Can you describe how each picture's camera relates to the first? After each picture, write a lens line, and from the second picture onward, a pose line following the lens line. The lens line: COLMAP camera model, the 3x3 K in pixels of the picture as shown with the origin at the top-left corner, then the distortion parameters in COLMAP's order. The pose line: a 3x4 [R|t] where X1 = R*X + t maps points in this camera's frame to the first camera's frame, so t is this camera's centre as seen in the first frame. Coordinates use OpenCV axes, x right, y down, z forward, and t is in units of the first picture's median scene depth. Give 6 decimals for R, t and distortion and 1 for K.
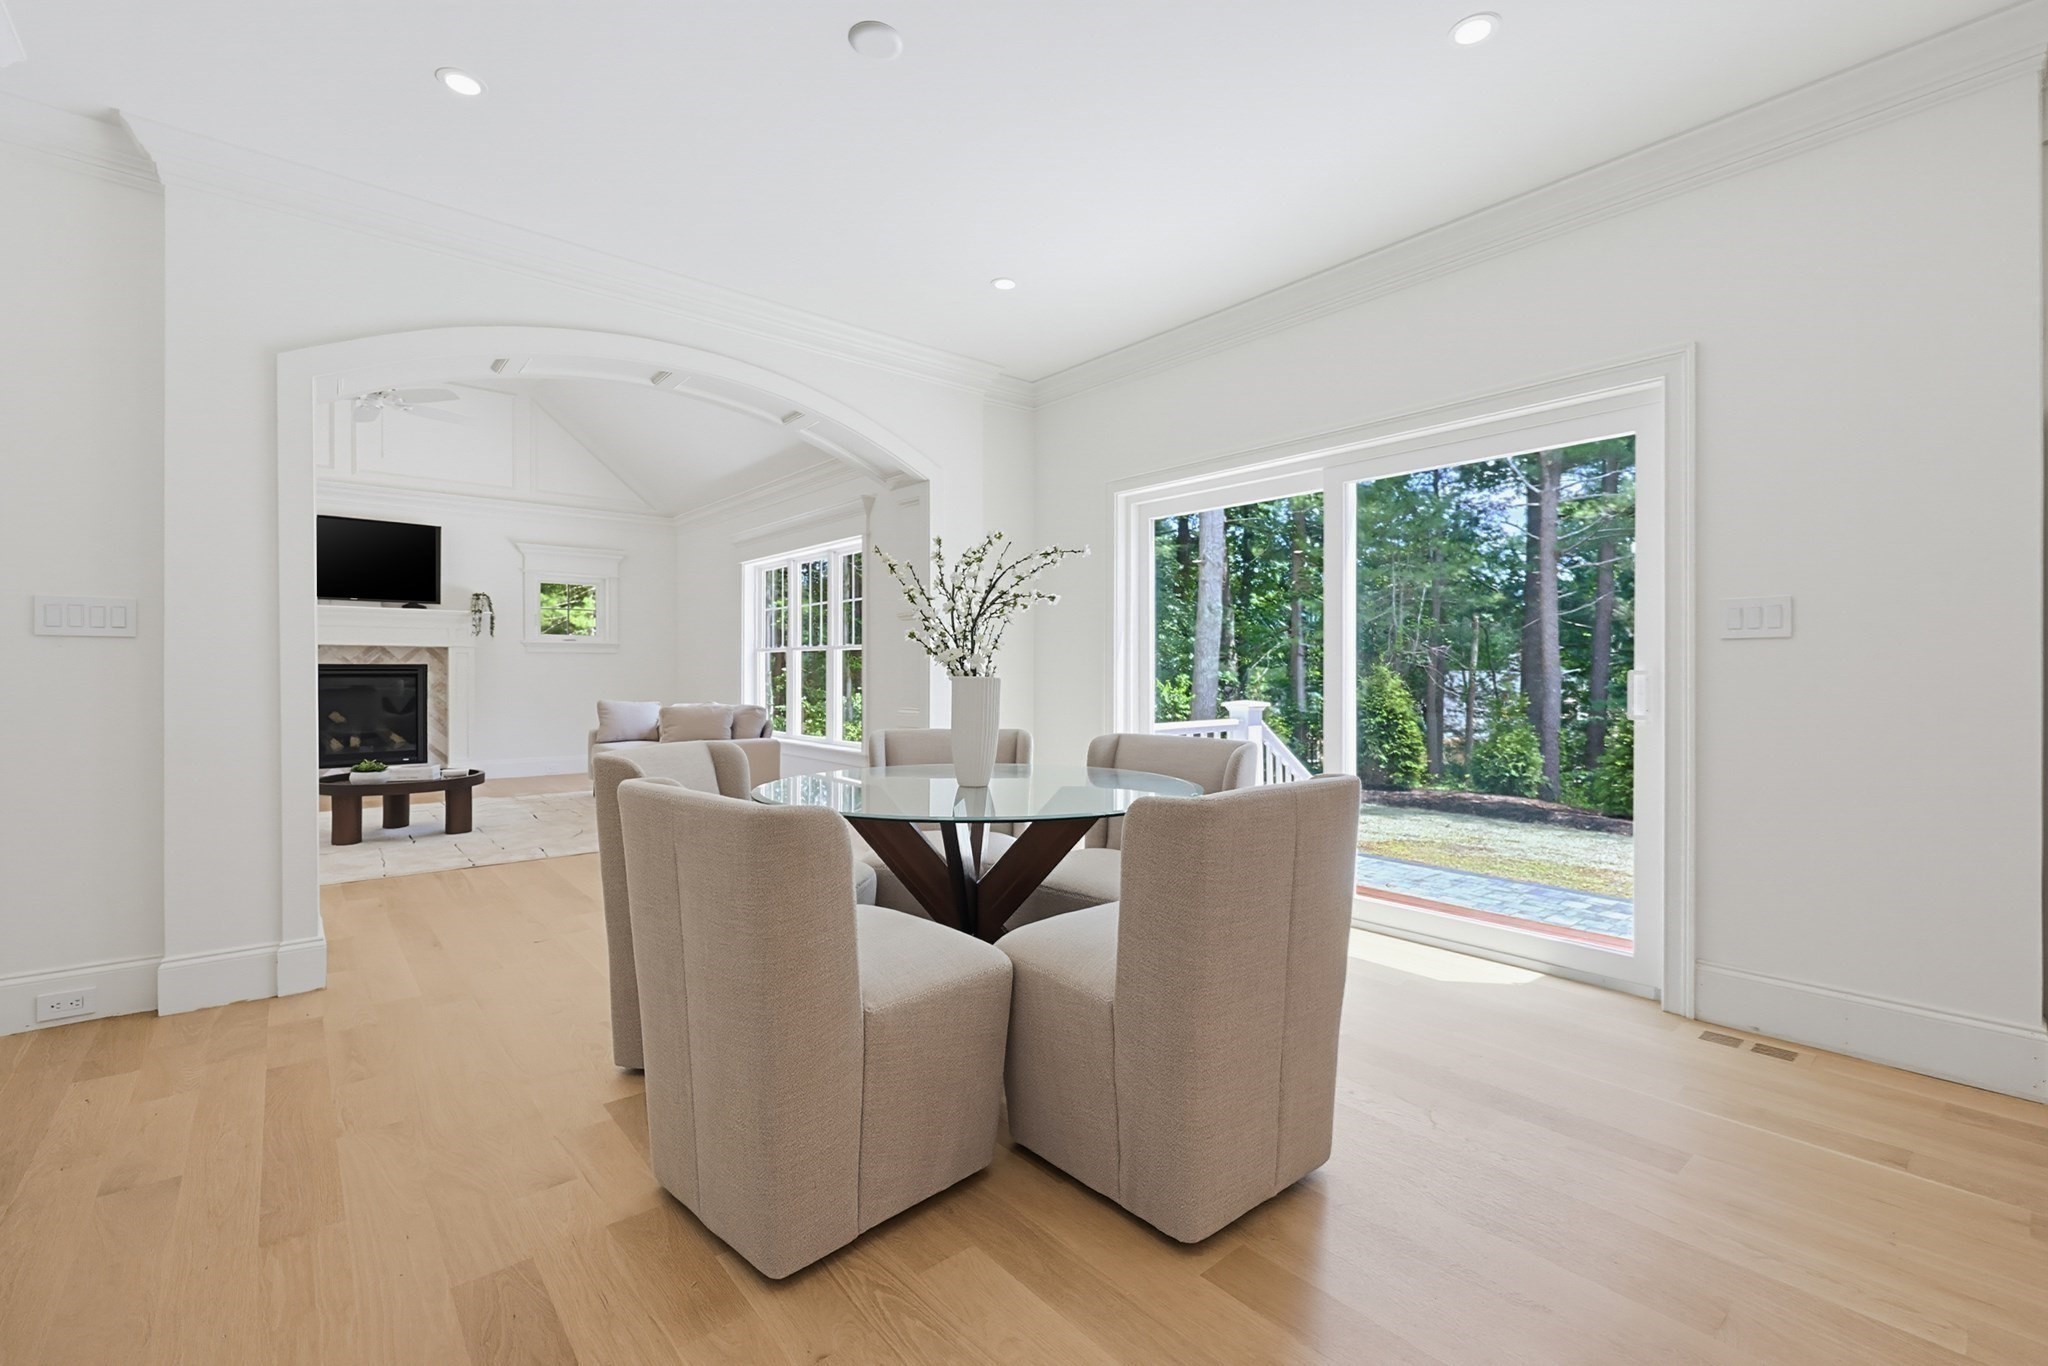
lens RADIAL K [[881.5, 0, 1039.0], [0, 881.5, 678.2], [0, 0, 1]] dist [-0.000578, -0.000094]
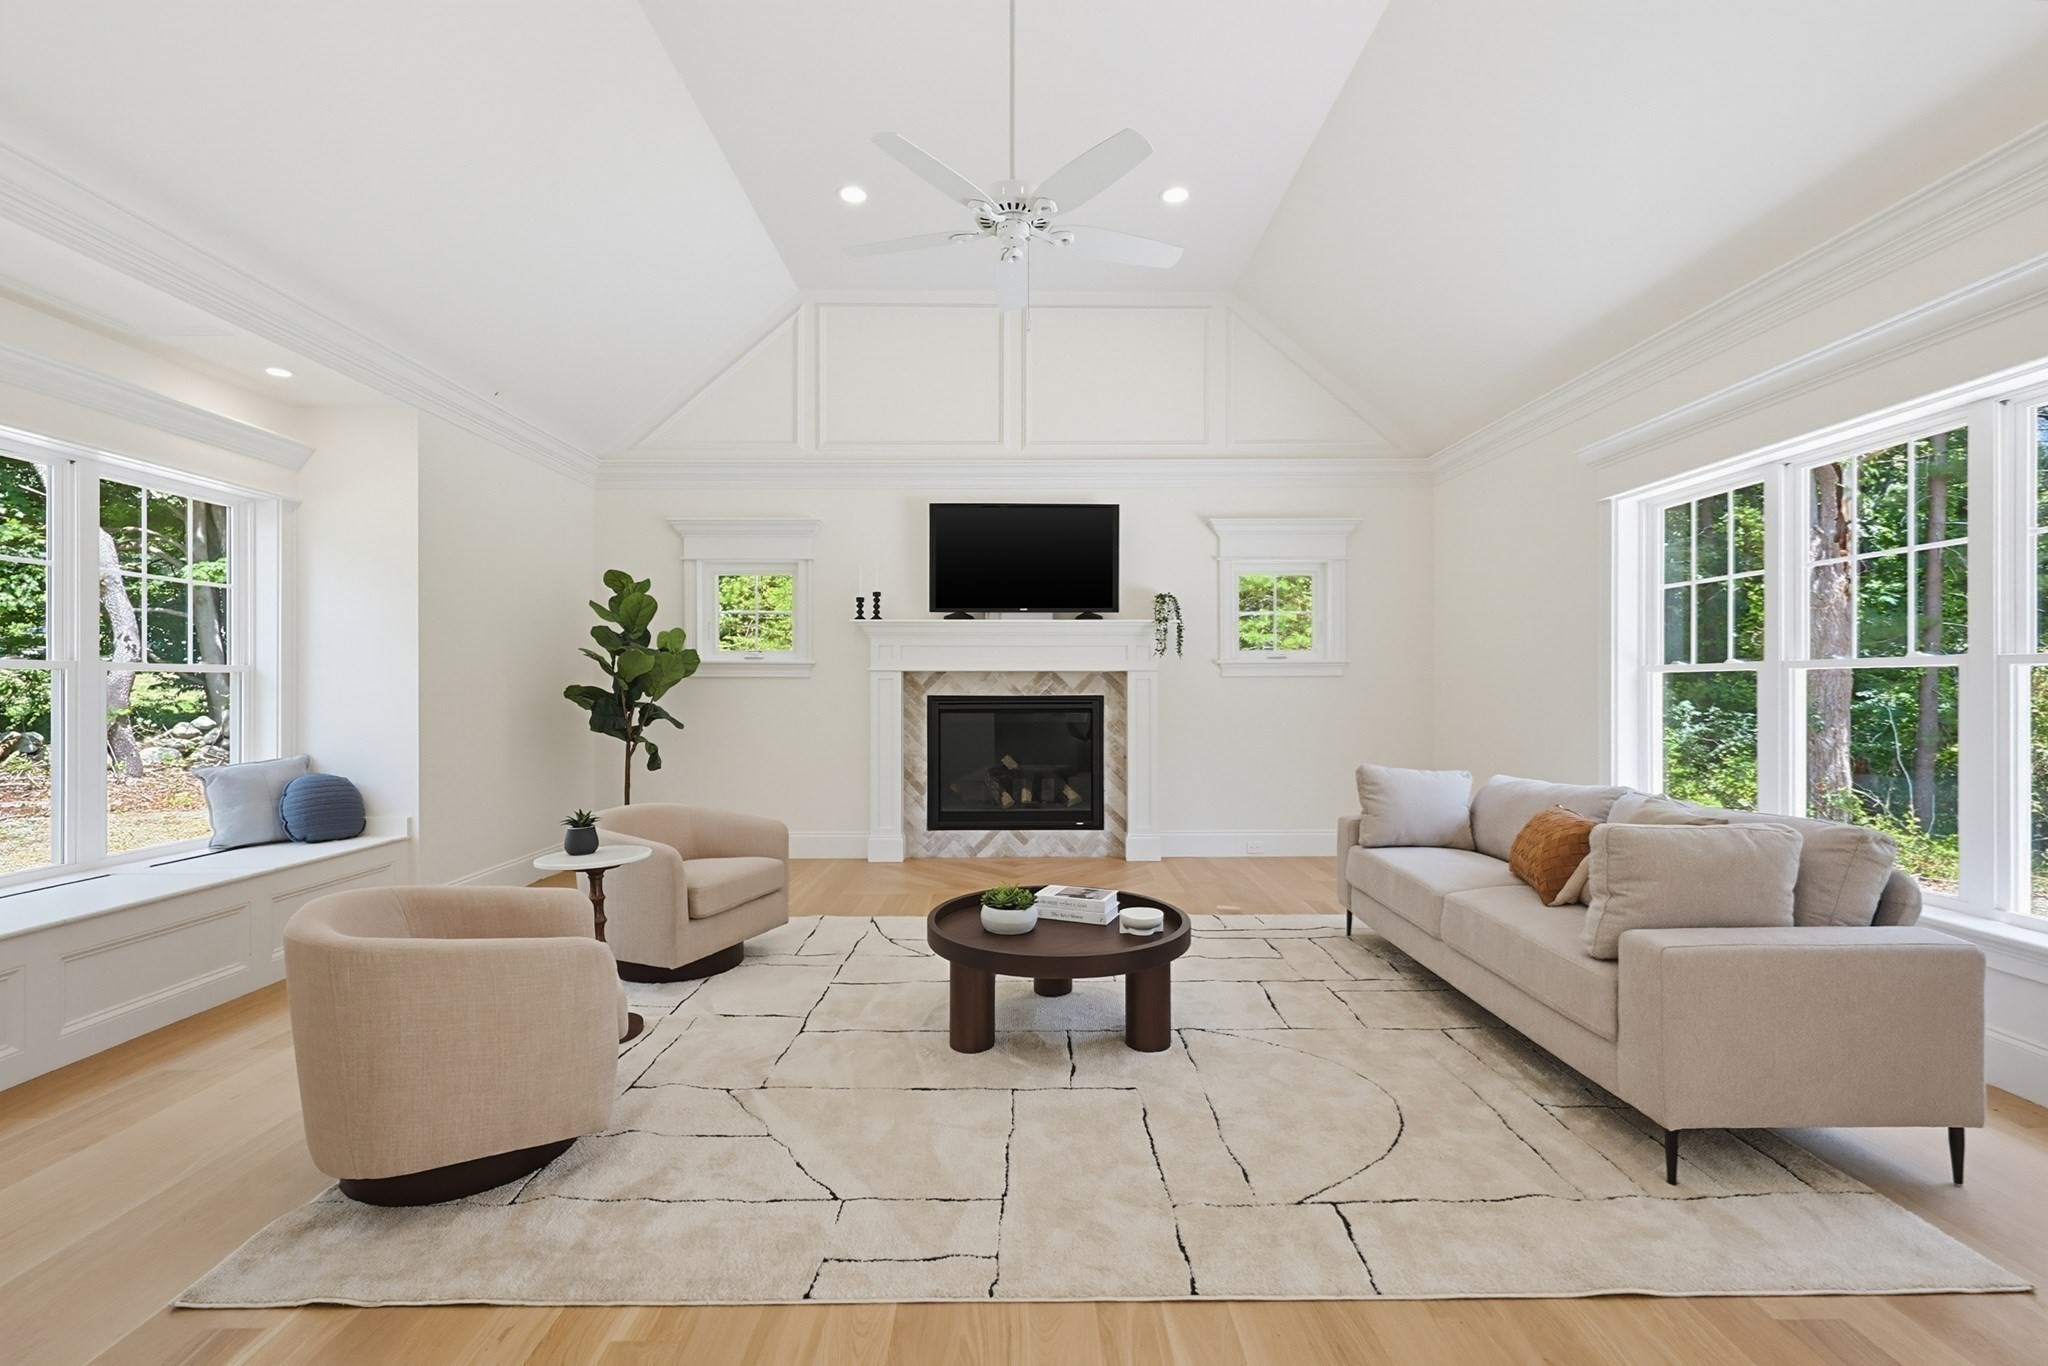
lens RADIAL K [[881.5, 0, 1021.6], [0, 881.5, 682.6], [0, 0, 1]] dist [-0.000578, -0.000094]
pose [[0.759201, -0.006726, -0.650822, -0.268555], [0.000657, 0.999954, -0.009568, -0.019328], [0.650856, 0.006836, 0.759170, 0.398523]]
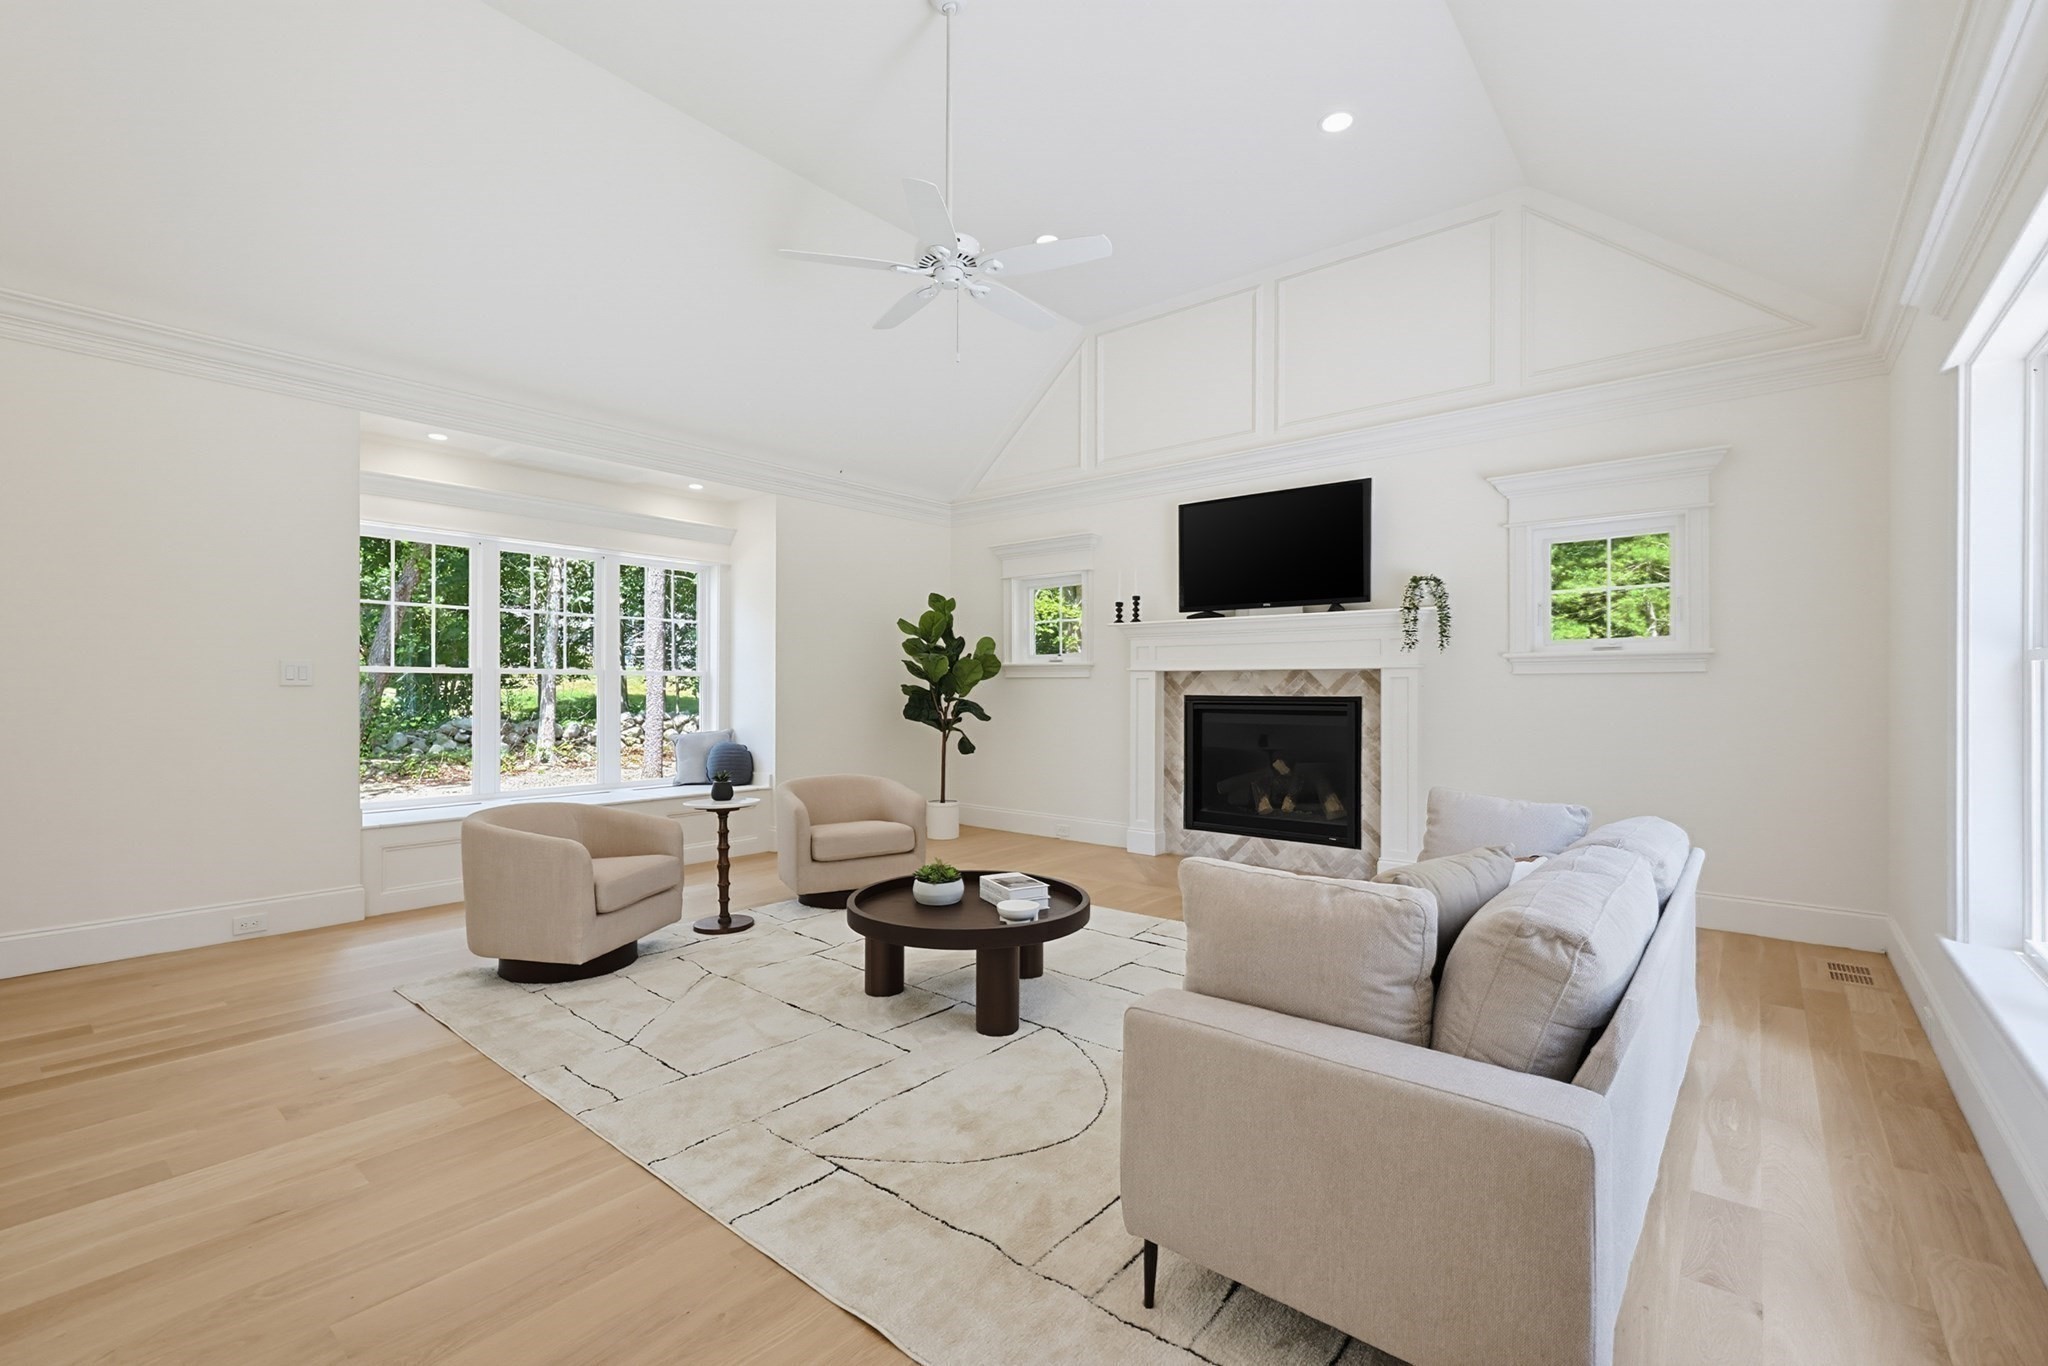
lens RADIAL K [[881.5, 0, 1016.6], [0, 881.5, 685.2], [0, 0, 1]] dist [-0.000578, -0.000094]
pose [[0.154549, -0.003828, -0.987978, -0.095618], [-0.004213, 0.999981, -0.004533, -0.020017], [0.987976, 0.004863, 0.154530, 0.650435]]
